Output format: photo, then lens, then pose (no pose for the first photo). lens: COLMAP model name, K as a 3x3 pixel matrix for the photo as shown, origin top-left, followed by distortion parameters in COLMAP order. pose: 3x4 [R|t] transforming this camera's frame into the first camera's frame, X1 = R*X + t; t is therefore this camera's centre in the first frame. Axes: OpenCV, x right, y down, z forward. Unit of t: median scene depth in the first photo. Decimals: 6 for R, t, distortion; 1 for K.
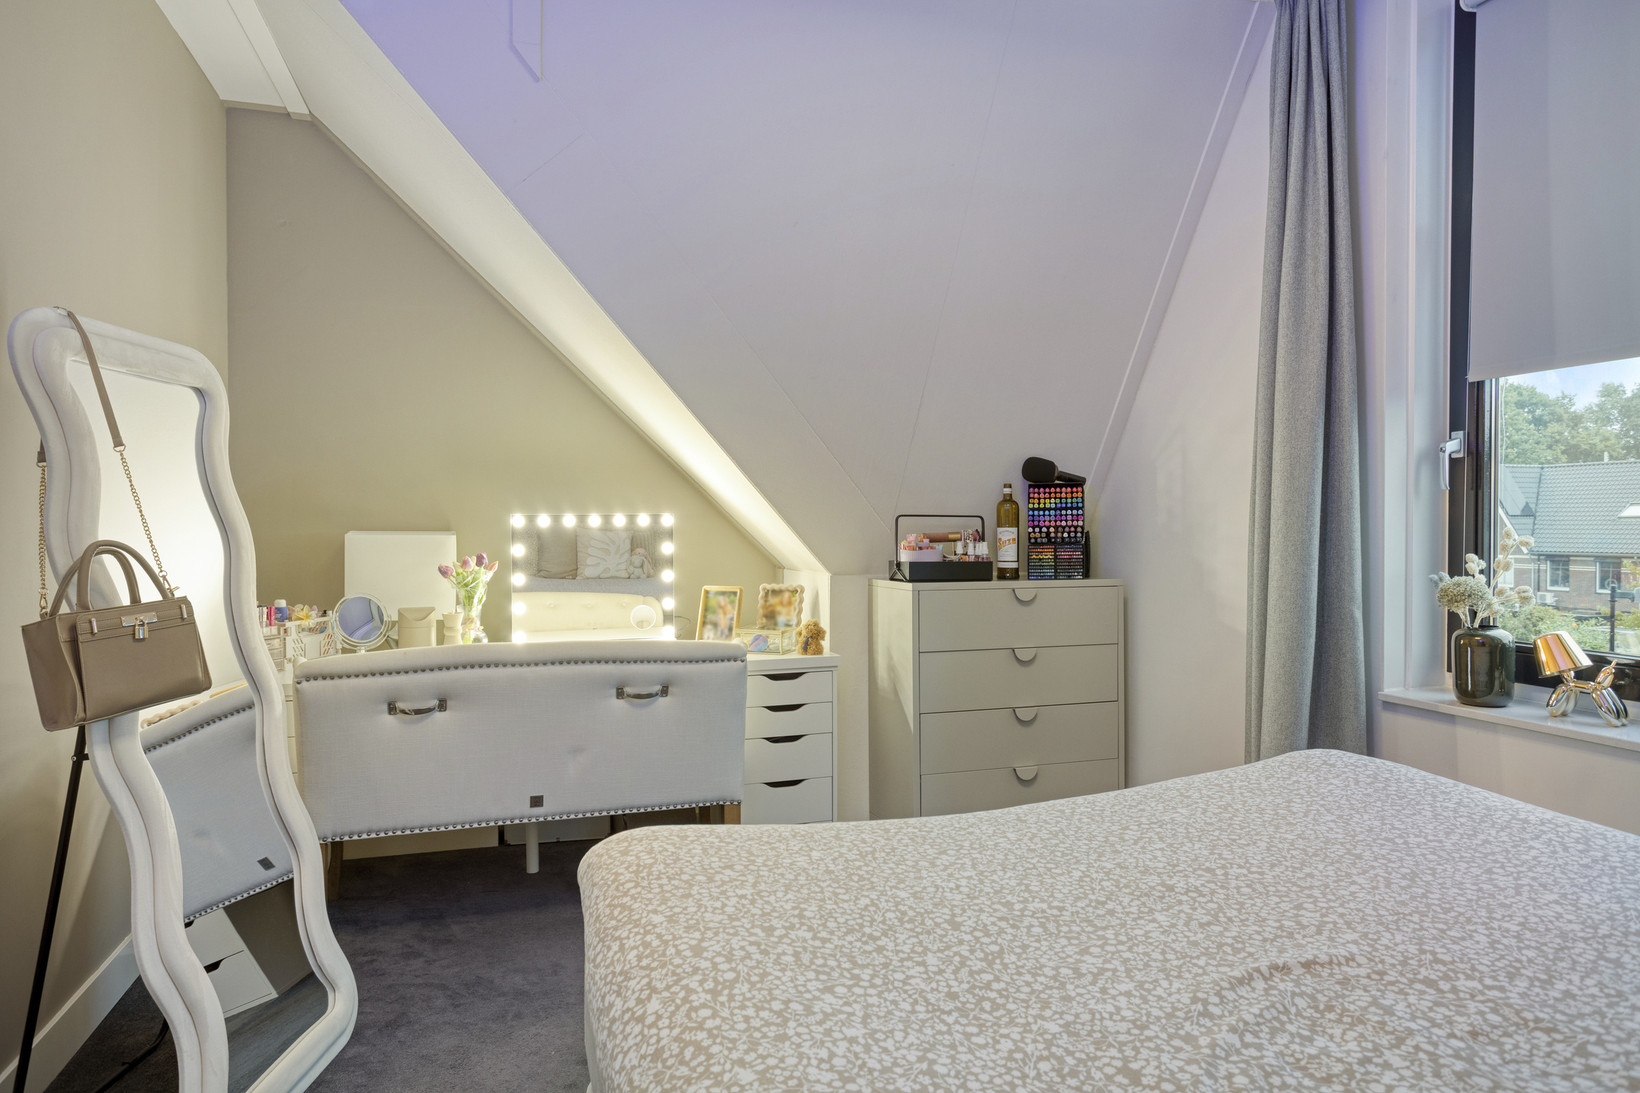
lens RADIAL K [[1005.2, 0, 815.9], [0, 1005.2, 541.7], [0, 0, 1]] dist [-0.013660, 0.001913]
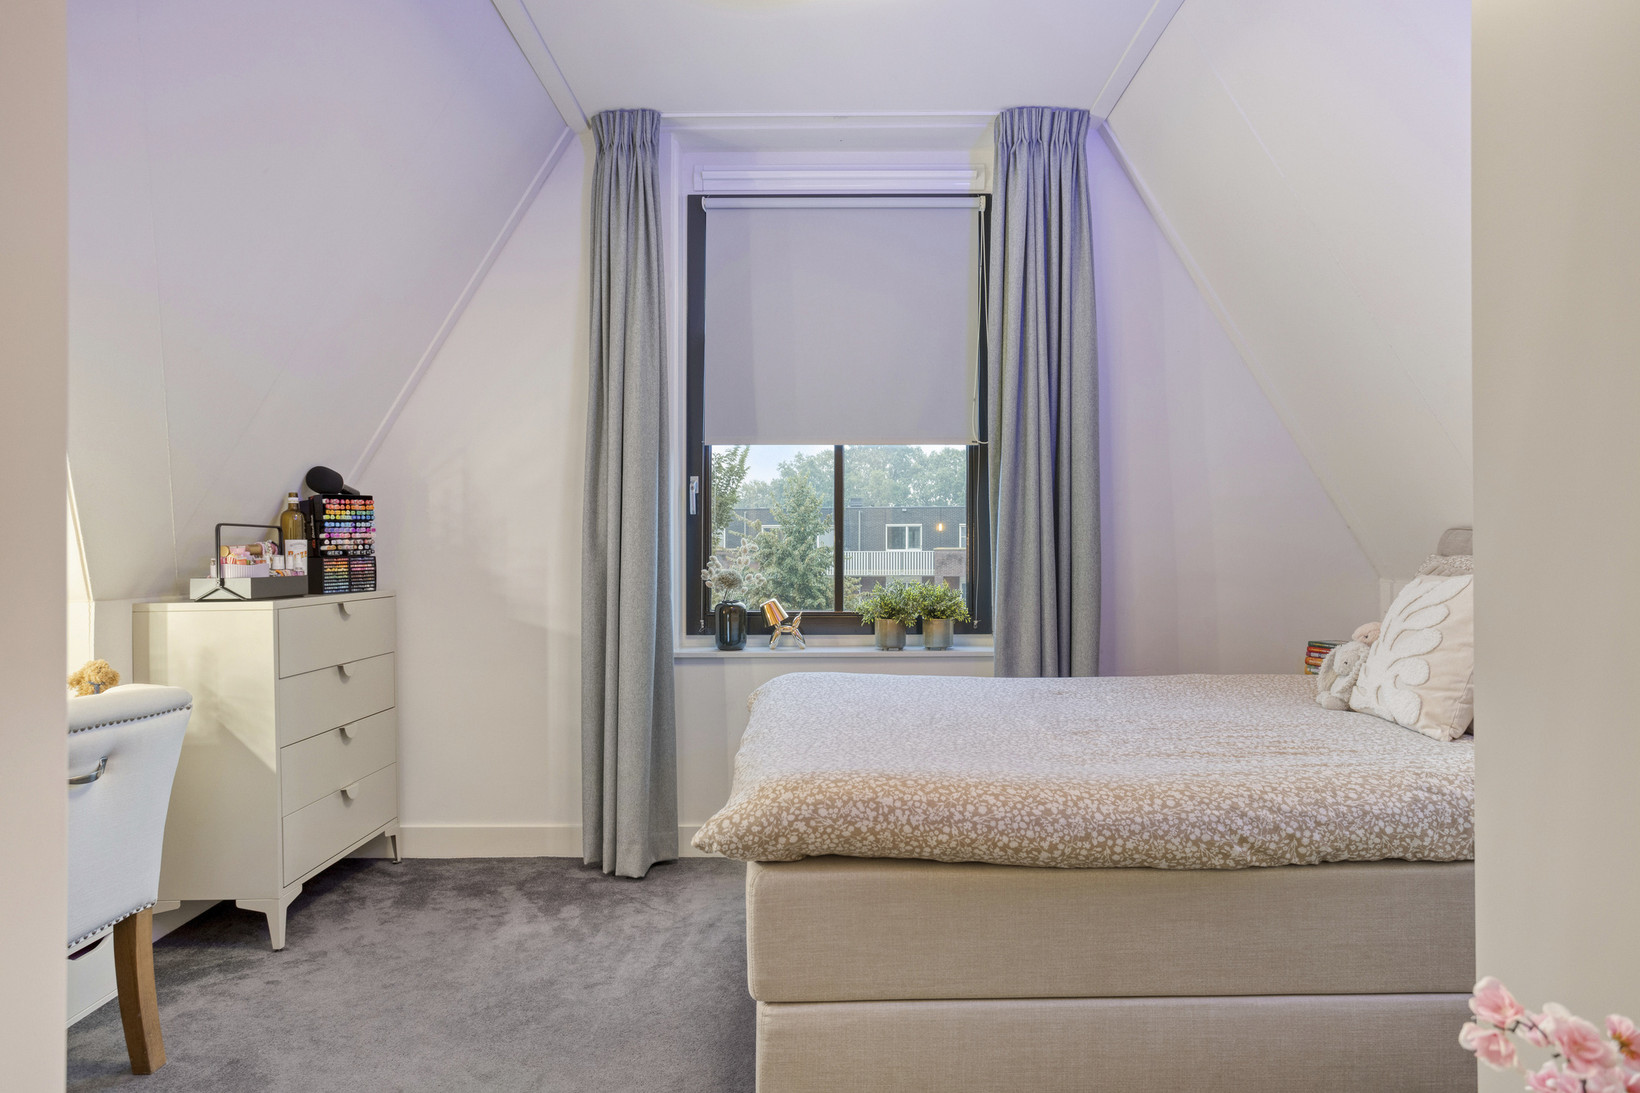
lens RADIAL K [[1005.2, 0, 820.6], [0, 1005.2, 544.7], [0, 0, 1]] dist [-0.013660, 0.001913]
pose [[0.278636, 0.005545, 0.960381, -0.608116], [0.020546, 0.999720, -0.011733, 0.012436], [-0.960177, 0.023001, 0.278444, 0.297621]]
